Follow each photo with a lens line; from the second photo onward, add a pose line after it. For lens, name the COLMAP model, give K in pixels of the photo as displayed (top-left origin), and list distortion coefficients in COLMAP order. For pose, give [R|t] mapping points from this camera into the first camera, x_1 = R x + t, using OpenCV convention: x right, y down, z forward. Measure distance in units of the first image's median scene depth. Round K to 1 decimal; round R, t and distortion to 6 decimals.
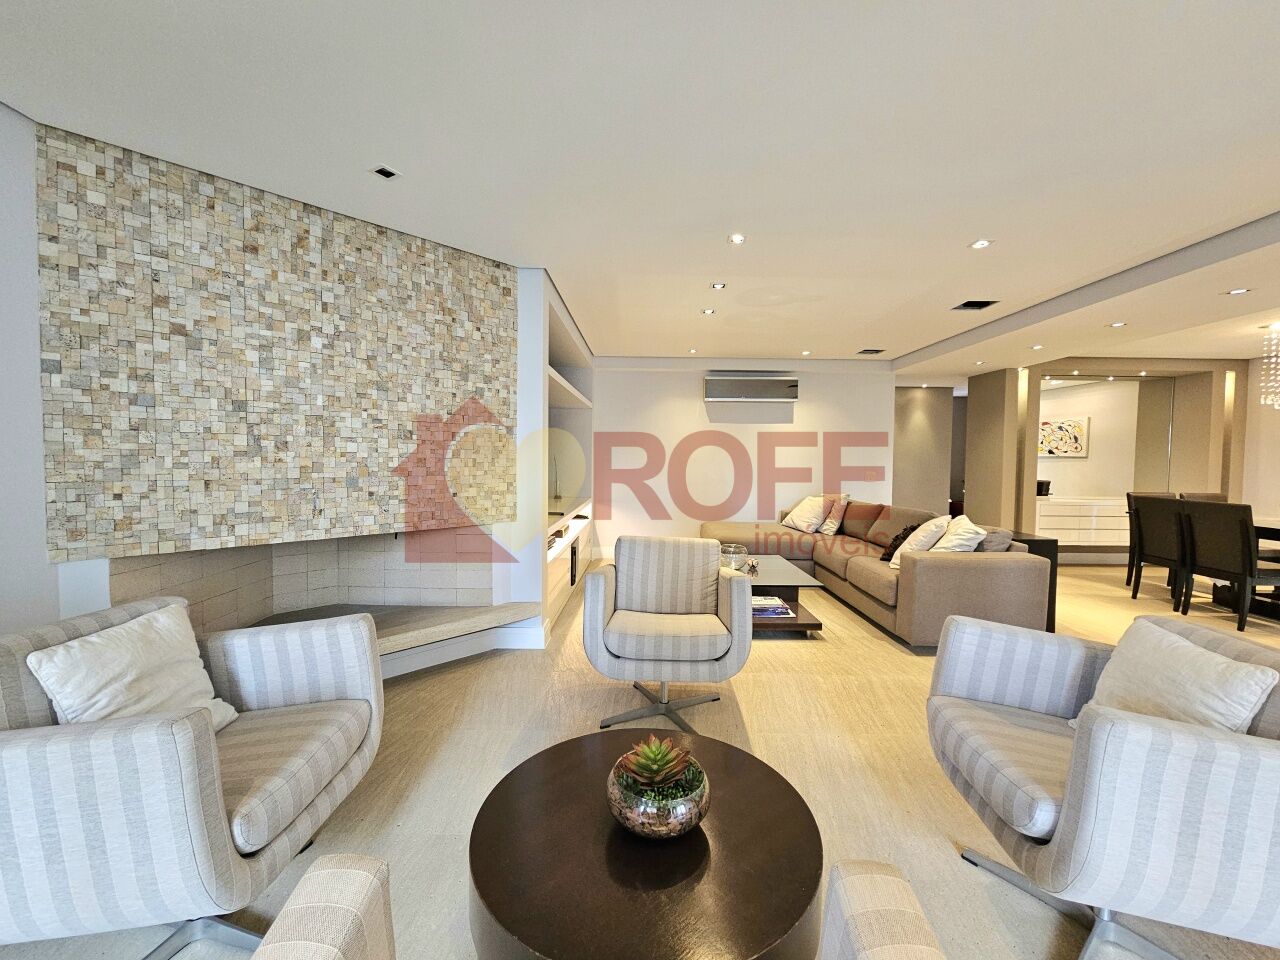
lens RADIAL K [[525.1, 0, 644.0], [0, 525.1, 476.7], [0, 0, 1]] dist [-0.000089, 0.000907]
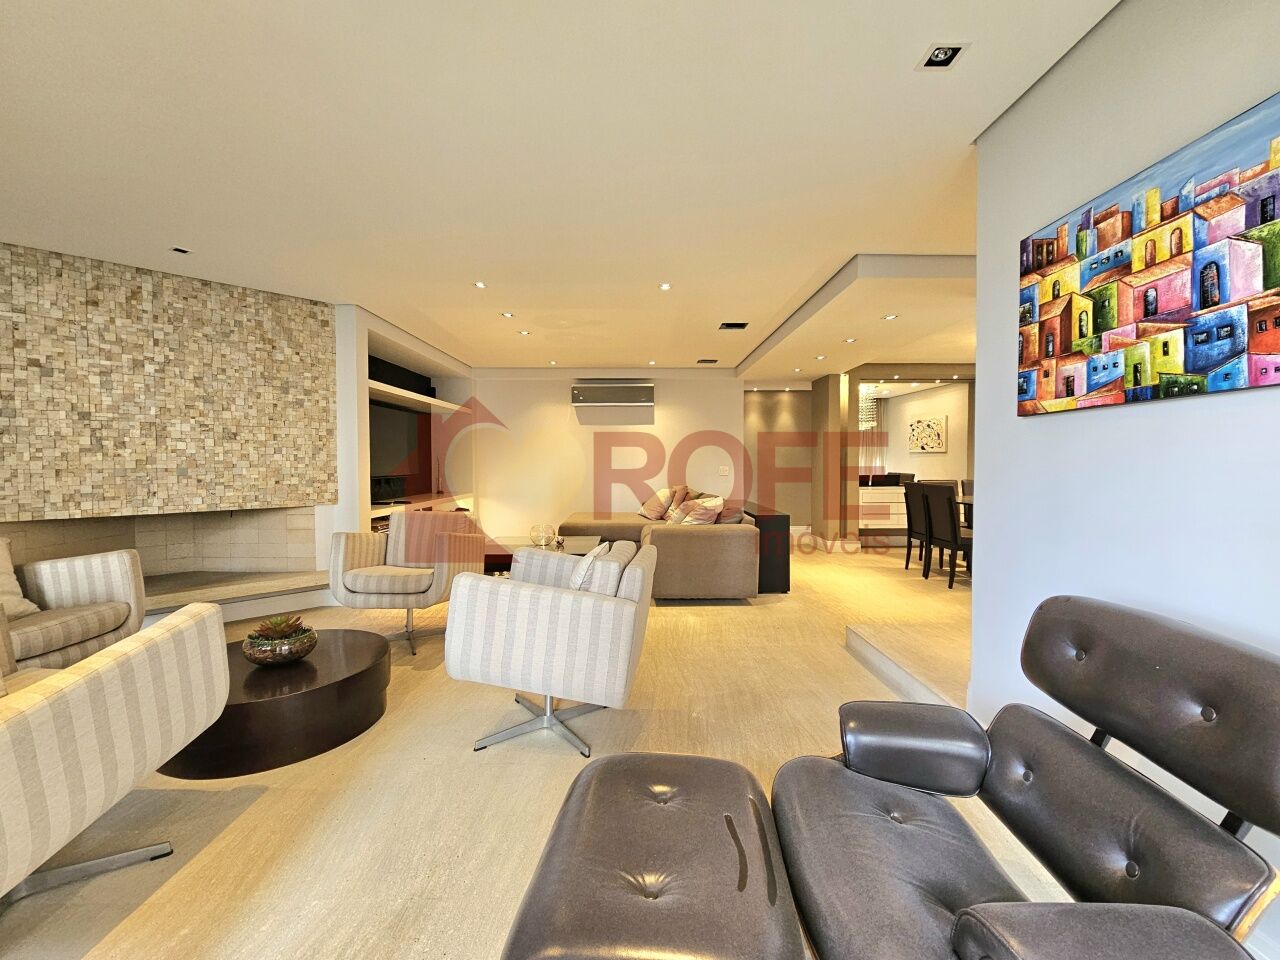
lens RADIAL K [[535.4, 0, 641.1], [0, 535.4, 476.0], [0, 0, 1]] dist [-0.000212, -0.000238]
pose [[0.999889, -0.013930, 0.005304, 0.574063], [0.013990, 0.999838, -0.011303, 0.050220], [-0.005145, 0.011375, 0.999922, -0.347701]]
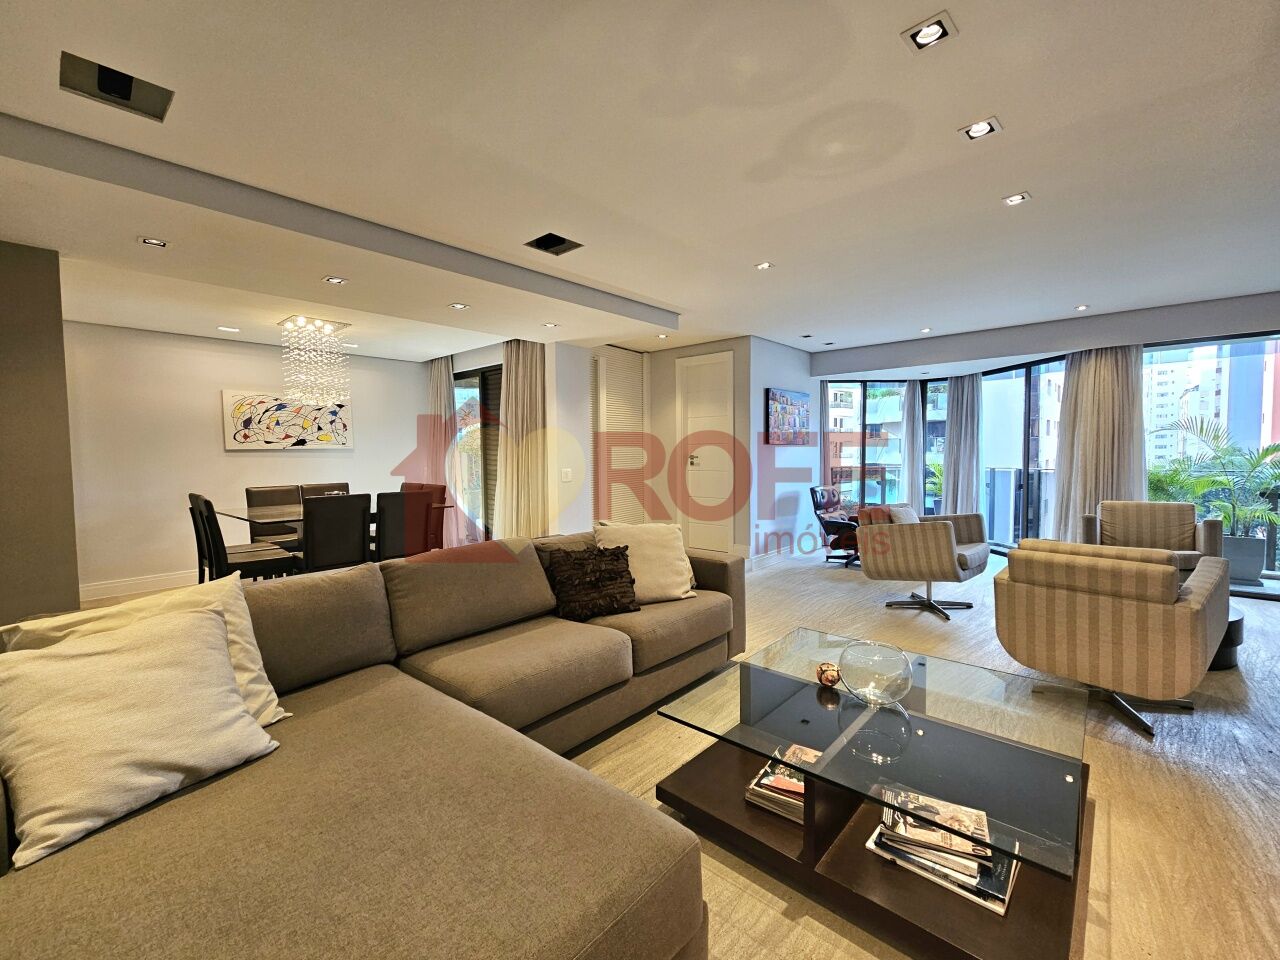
lens RADIAL K [[525.1, 0, 644.0], [0, 525.1, 476.7], [0, 0, 1]] dist [-0.000089, 0.000907]
pose [[-0.741288, -0.034787, 0.670285, 0.046540], [0.027444, 0.996250, 0.082055, -0.076577], [-0.670626, 0.079222, -0.737553, 2.117126]]
